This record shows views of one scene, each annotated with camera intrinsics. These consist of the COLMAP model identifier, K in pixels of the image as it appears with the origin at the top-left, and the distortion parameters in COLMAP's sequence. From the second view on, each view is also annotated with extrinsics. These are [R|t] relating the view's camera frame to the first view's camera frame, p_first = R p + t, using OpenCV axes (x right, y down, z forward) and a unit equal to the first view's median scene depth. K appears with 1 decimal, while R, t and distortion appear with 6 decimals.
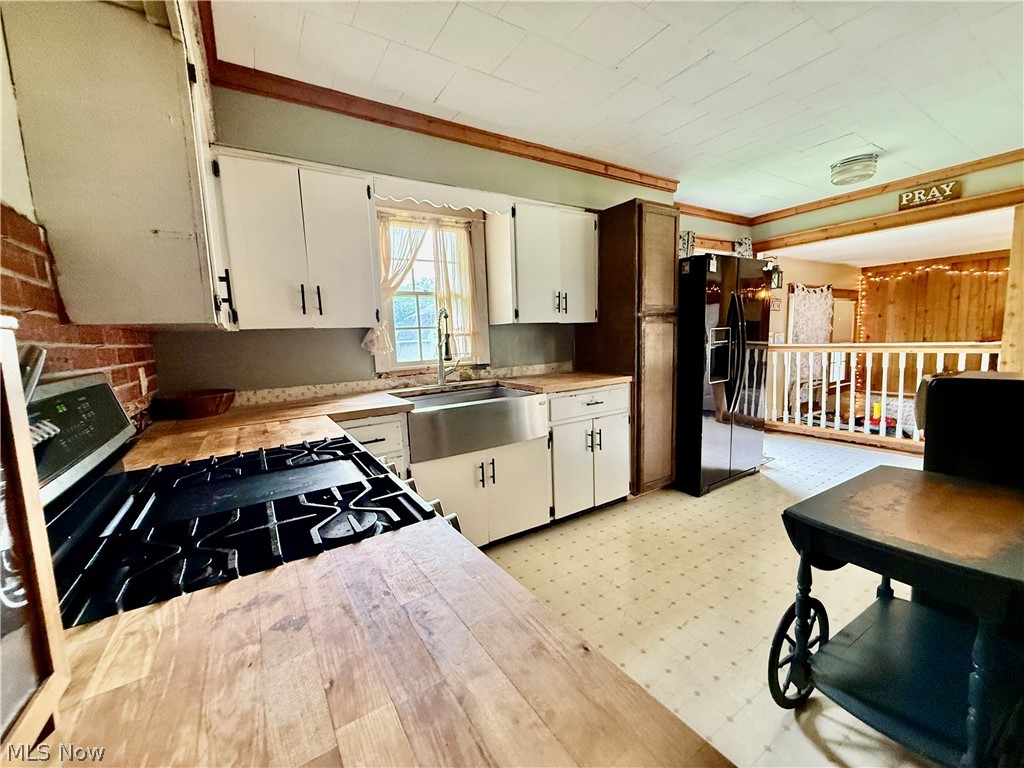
lens RADIAL K [[409.5, 0, 509.5], [0, 409.5, 384.4], [0, 0, 1]] dist [-0.000640, 0.000520]
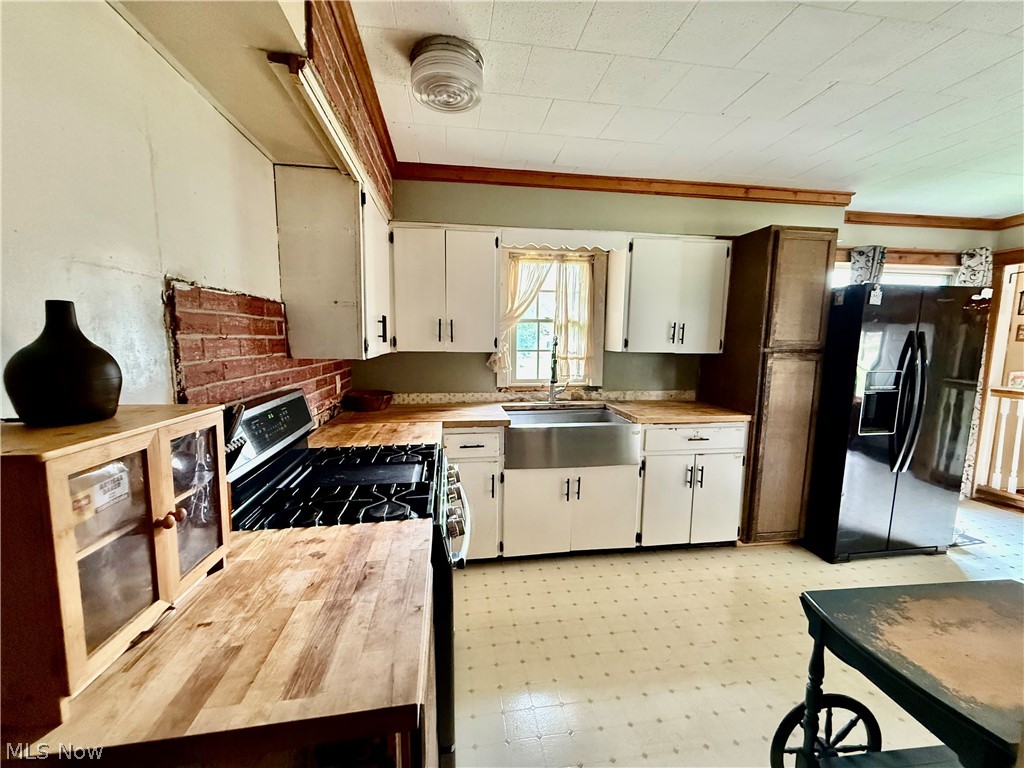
lens RADIAL K [[409.5, 0, 509.5], [0, 409.5, 384.4], [0, 0, 1]] dist [-0.000640, 0.000520]
pose [[0.910399, 0.096171, -0.402398, 0.175632], [-0.094787, 0.995222, 0.023405, -0.063056], [0.402726, 0.016834, 0.915166, -0.076575]]
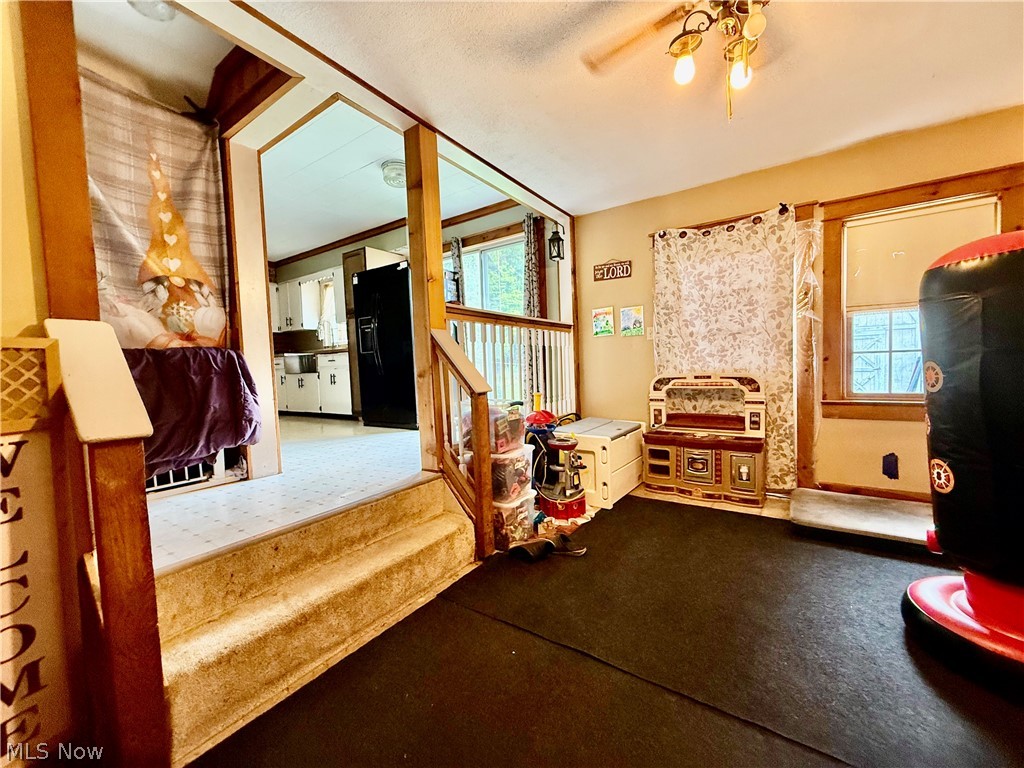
lens RADIAL K [[409.5, 0, 509.5], [0, 409.5, 384.4], [0, 0, 1]] dist [-0.000640, 0.000520]
pose [[0.393739, 0.069095, -0.916622, 2.381528], [-0.088558, 0.995384, 0.036992, 0.009298], [0.914946, 0.066609, 0.398041, 0.988393]]
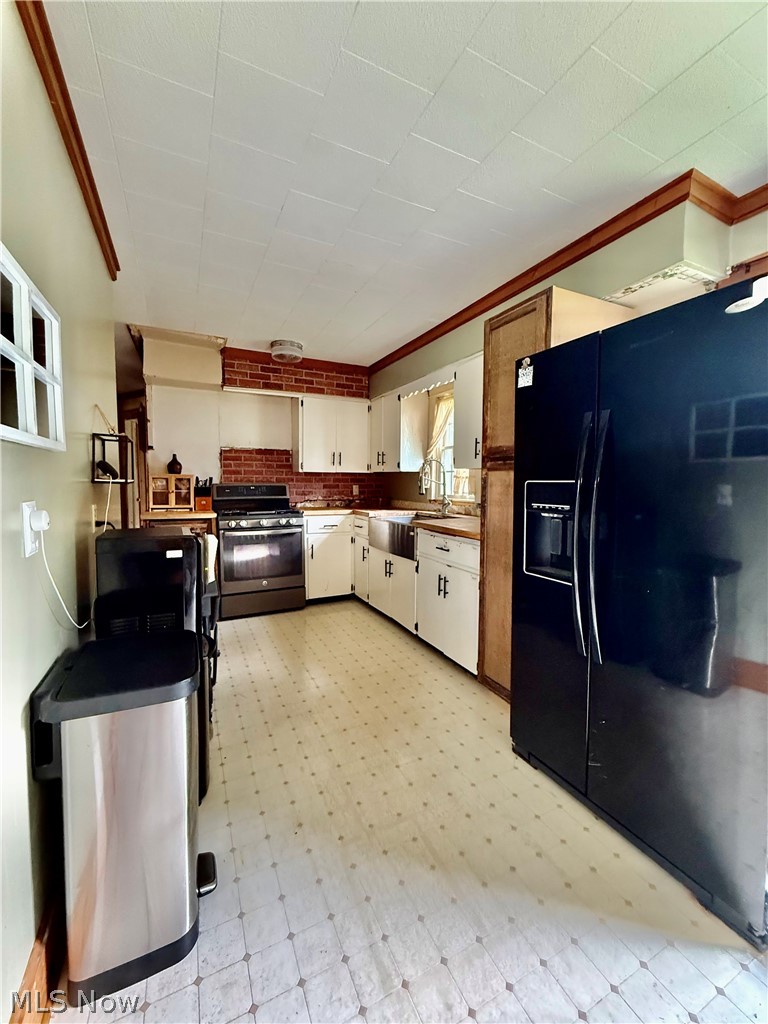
lens RADIAL K [[409.5, 0, 384.0], [0, 409.5, 512.0], [0, 0, 1]] dist [-0.000640, 0.000520]
pose [[-0.114742, 0.115843, -0.986618, 1.191236], [-0.119892, 0.984303, 0.129515, -0.155510], [0.986134, 0.133149, -0.099052, 0.927770]]
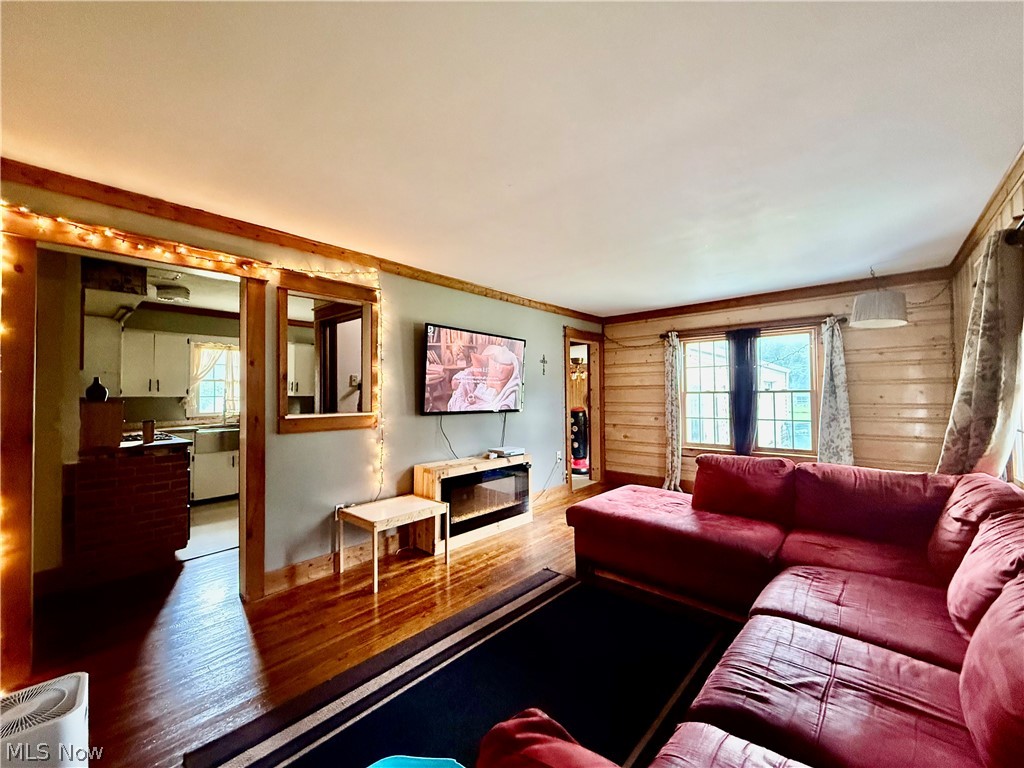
lens RADIAL K [[409.5, 0, 509.5], [0, 409.5, 384.4], [0, 0, 1]] dist [-0.000640, 0.000520]
pose [[0.963906, 0.038433, 0.263455, 0.675748], [0.002039, 0.988432, -0.151654, 0.120321], [-0.266236, 0.146717, 0.952676, -1.394889]]
